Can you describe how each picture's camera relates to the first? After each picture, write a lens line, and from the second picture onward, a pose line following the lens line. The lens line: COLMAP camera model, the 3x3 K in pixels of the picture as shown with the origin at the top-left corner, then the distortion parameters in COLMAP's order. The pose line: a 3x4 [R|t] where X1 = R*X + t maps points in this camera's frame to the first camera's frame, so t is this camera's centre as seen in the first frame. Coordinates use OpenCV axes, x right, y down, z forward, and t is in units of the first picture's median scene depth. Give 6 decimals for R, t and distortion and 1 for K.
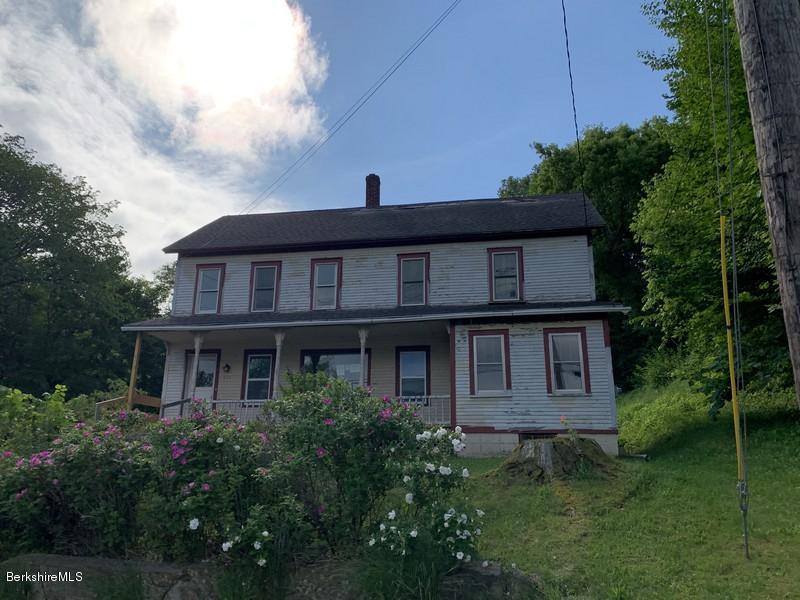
lens RADIAL K [[604.7, 0, 400.0], [0, 604.7, 300.0], [0, 0, 1]] dist [0.100226, -0.001459]
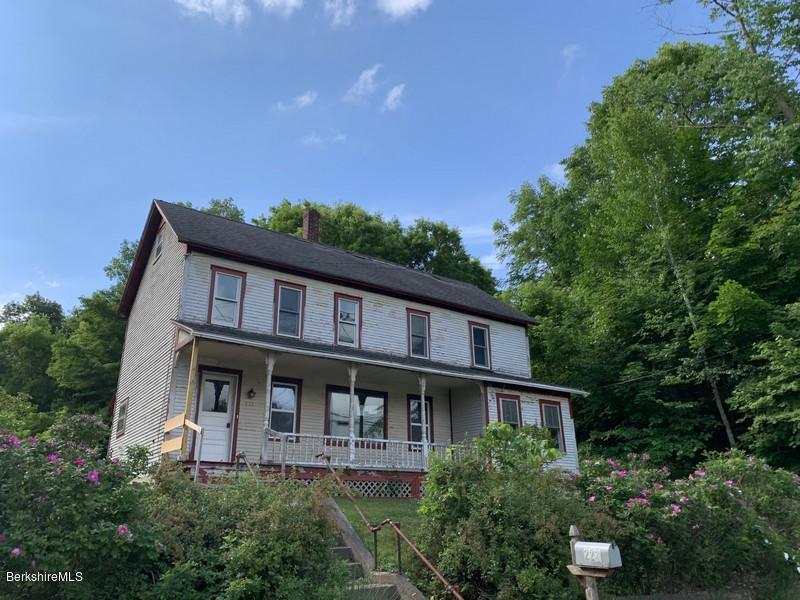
lens RADIAL K [[604.7, 0, 400.0], [0, 604.7, 300.0], [0, 0, 1]] dist [0.100226, -0.001459]
pose [[0.700882, 0.221610, 0.677978, -0.760422], [-0.188392, 0.974272, -0.123703, 0.048302], [-0.687949, -0.041024, 0.724599, 0.220133]]
